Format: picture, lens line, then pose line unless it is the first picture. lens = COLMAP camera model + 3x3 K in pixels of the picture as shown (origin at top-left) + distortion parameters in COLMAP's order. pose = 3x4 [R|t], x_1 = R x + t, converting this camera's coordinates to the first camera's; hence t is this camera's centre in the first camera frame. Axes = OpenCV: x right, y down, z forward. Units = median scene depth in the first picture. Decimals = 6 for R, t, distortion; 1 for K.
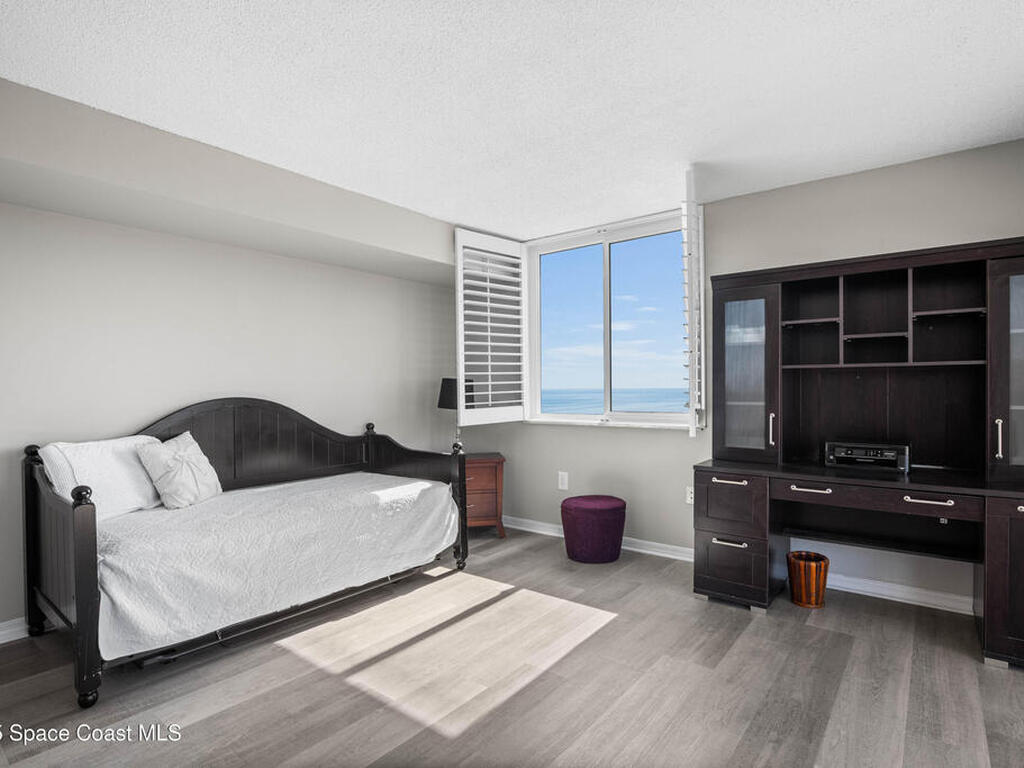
lens RADIAL K [[545.7, 0, 533.3], [0, 545.7, 393.2], [0, 0, 1]] dist [-0.008953, 0.000234]
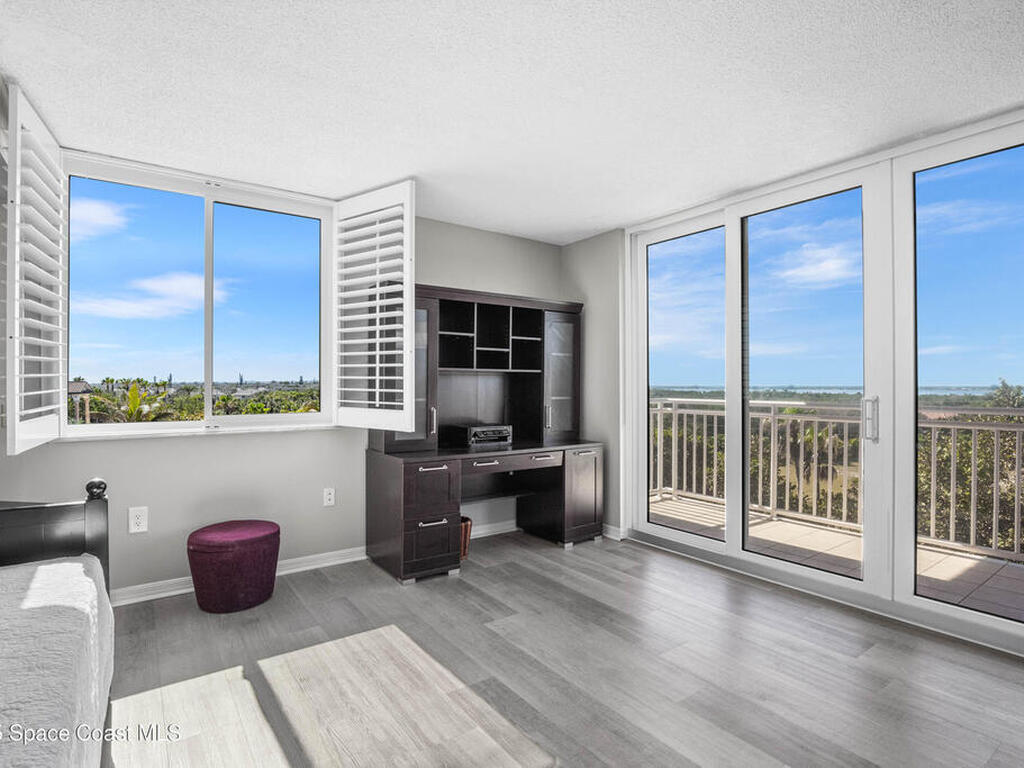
lens RADIAL K [[545.7, 0, 509.3], [0, 545.7, 381.5], [0, 0, 1]] dist [-0.008953, 0.000234]
pose [[0.295678, 0.011926, 0.955213, -0.691481], [0.006434, 0.999875, -0.014475, -0.001211], [-0.955266, 0.010426, 0.295564, 0.520331]]
